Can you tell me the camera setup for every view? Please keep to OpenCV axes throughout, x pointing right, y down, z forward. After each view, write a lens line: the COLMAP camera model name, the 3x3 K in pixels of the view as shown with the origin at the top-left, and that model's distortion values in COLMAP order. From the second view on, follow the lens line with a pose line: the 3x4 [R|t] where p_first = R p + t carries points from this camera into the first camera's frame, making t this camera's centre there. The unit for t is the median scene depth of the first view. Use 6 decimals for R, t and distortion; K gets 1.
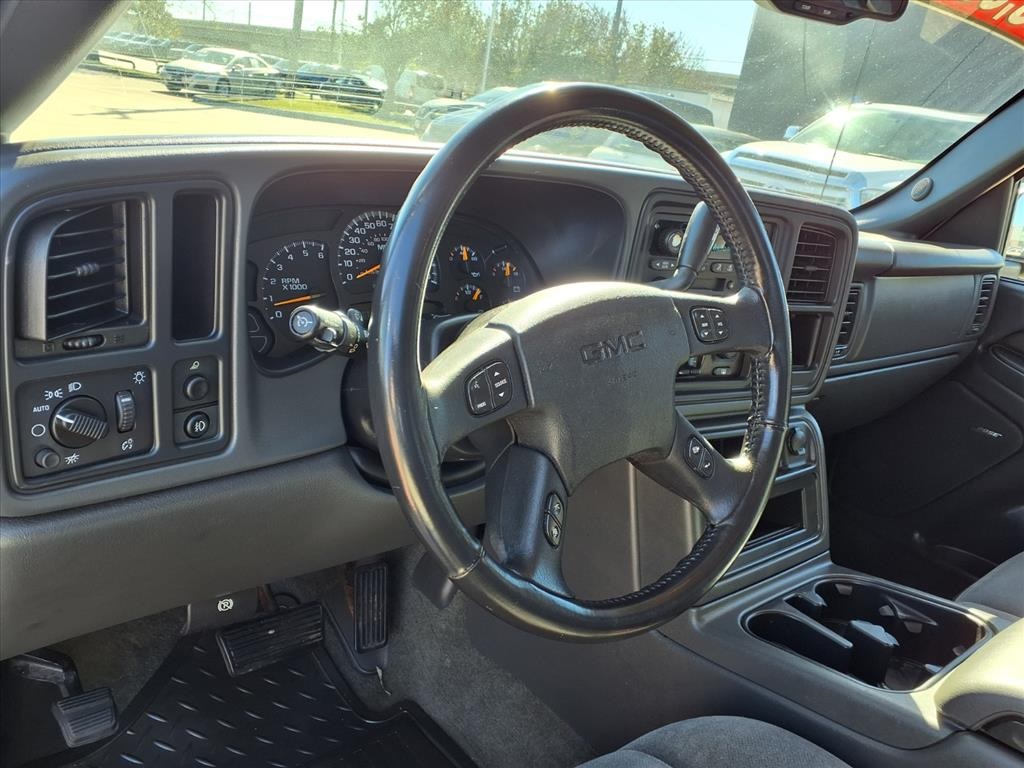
lens RADIAL K [[827.0, 0, 507.3], [0, 827.0, 386.6], [0, 0, 1]] dist [-0.013083, -0.000854]
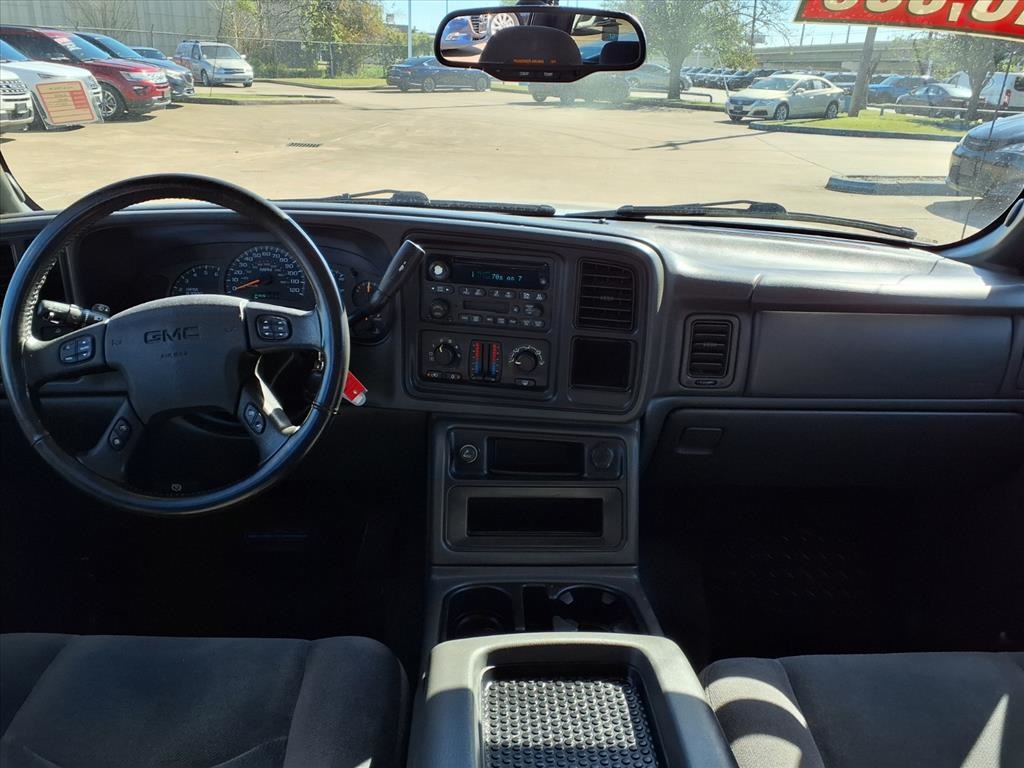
lens RADIAL K [[827.0, 0, 512.0], [0, 827.0, 379.8], [0, 0, 1]] dist [-0.013083, -0.000854]
pose [[0.787342, 0.096940, -0.608847, 1.129584], [-0.116092, 0.993206, 0.008010, -0.035649], [0.605487, 0.064376, 0.793247, 0.102616]]
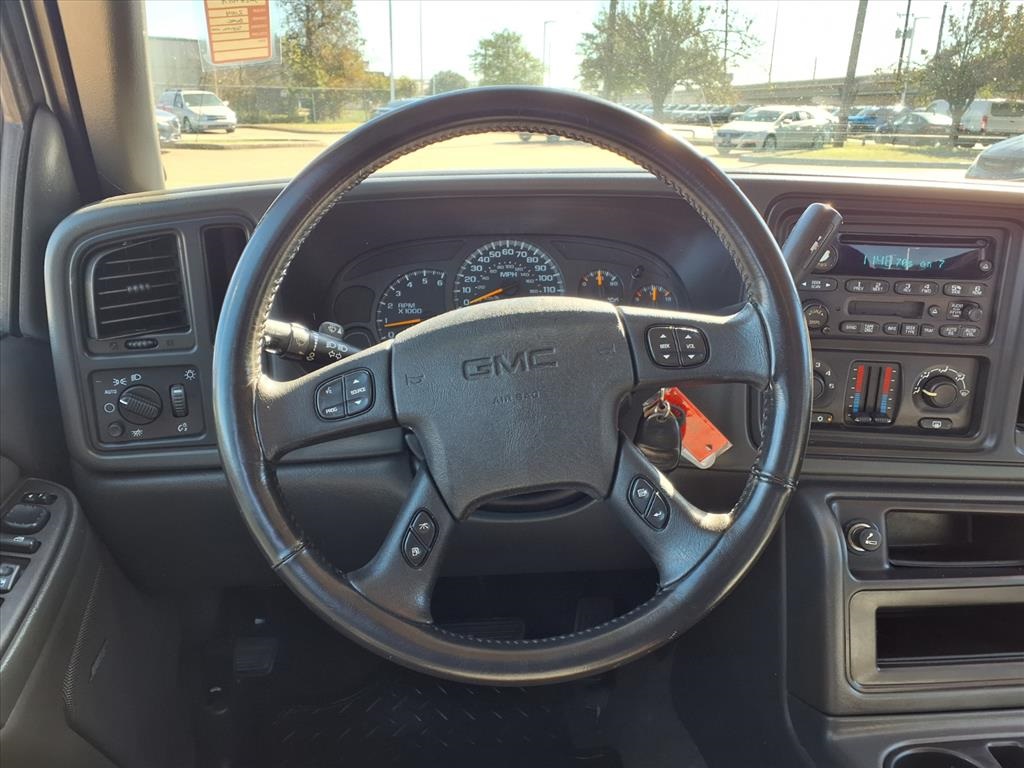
lens RADIAL K [[827.0, 0, 511.7], [0, 827.0, 377.1], [0, 0, 1]] dist [-0.013083, -0.000854]
pose [[0.803355, 0.040071, -0.594151, 0.476908], [-0.082826, 0.995554, -0.044846, 0.005613], [0.589713, 0.085239, 0.803102, 0.182556]]
